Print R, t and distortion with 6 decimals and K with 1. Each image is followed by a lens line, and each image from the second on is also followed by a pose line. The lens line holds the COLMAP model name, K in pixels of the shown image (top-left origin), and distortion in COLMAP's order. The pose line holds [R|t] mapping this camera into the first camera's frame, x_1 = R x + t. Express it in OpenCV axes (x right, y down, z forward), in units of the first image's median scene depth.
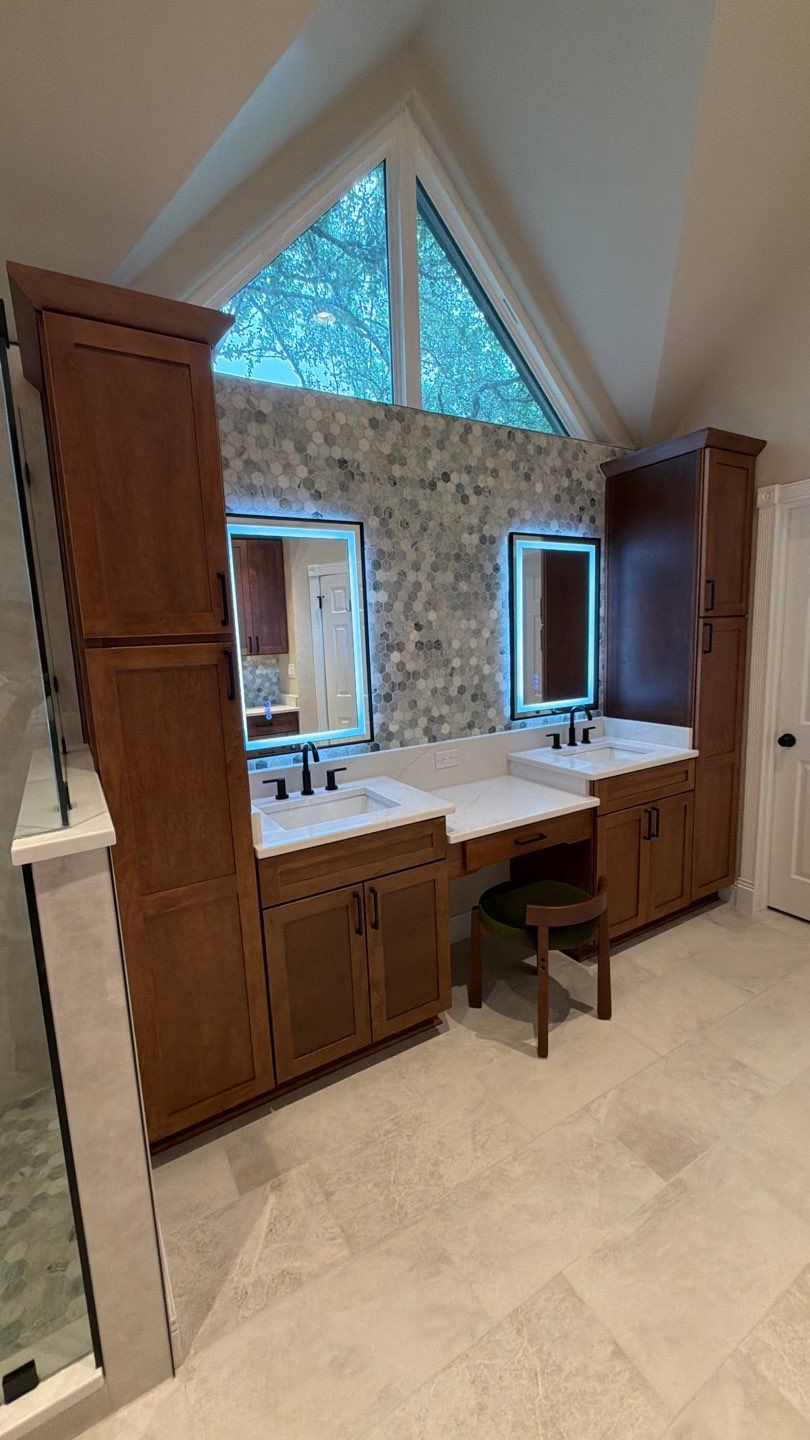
lens RADIAL K [[577.7, 0, 401.6], [0, 577.7, 715.3], [0, 0, 1]] dist [-0.001298, 0.000439]
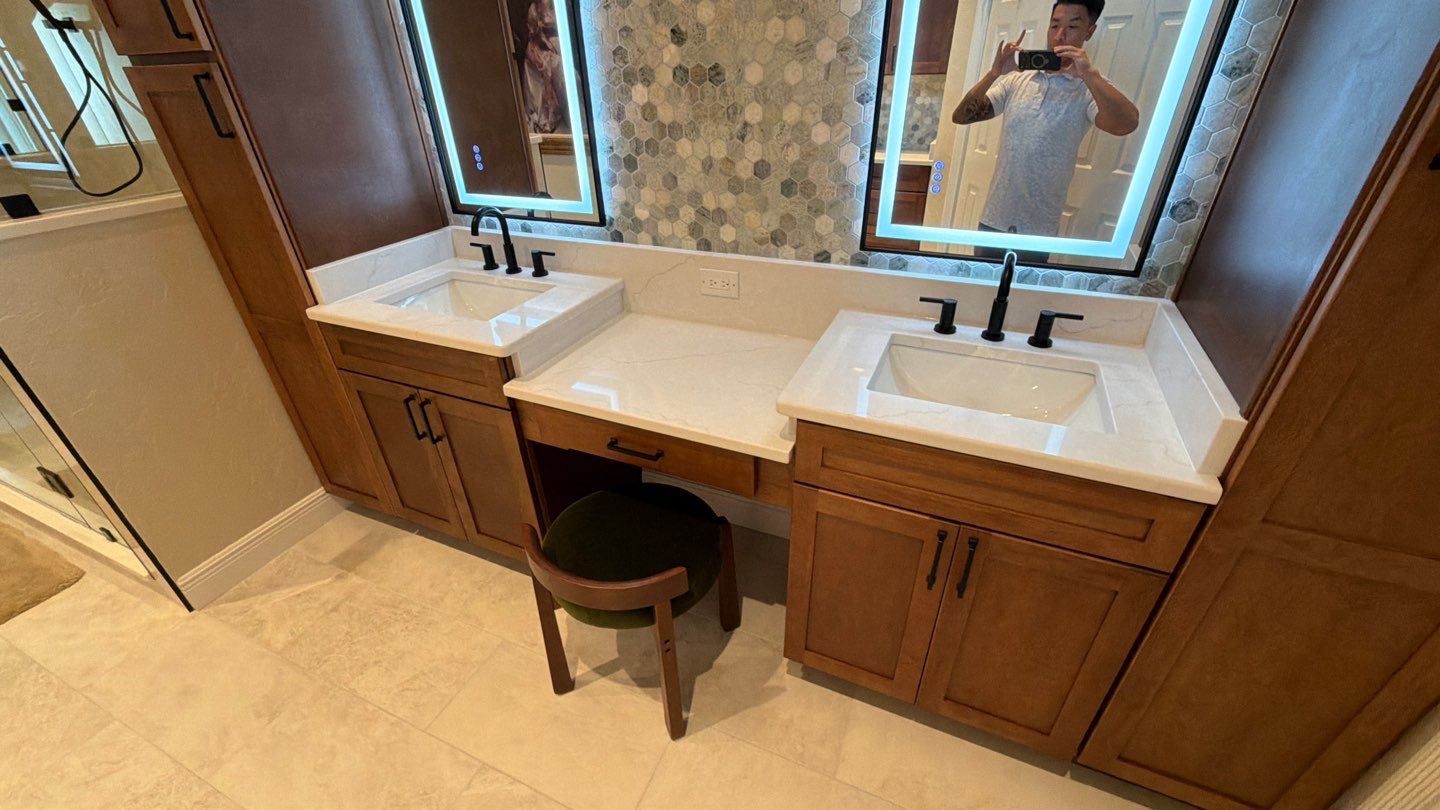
lens RADIAL K [[577.7, 0, 713.2], [0, 577.7, 400.3], [0, 0, 1]] dist [-0.001298, 0.000439]
pose [[0.581733, 0.435109, -0.687217, 0.572018], [-0.113095, 0.879952, 0.461404, -0.102707], [0.805479, -0.190693, 0.561106, 0.634469]]
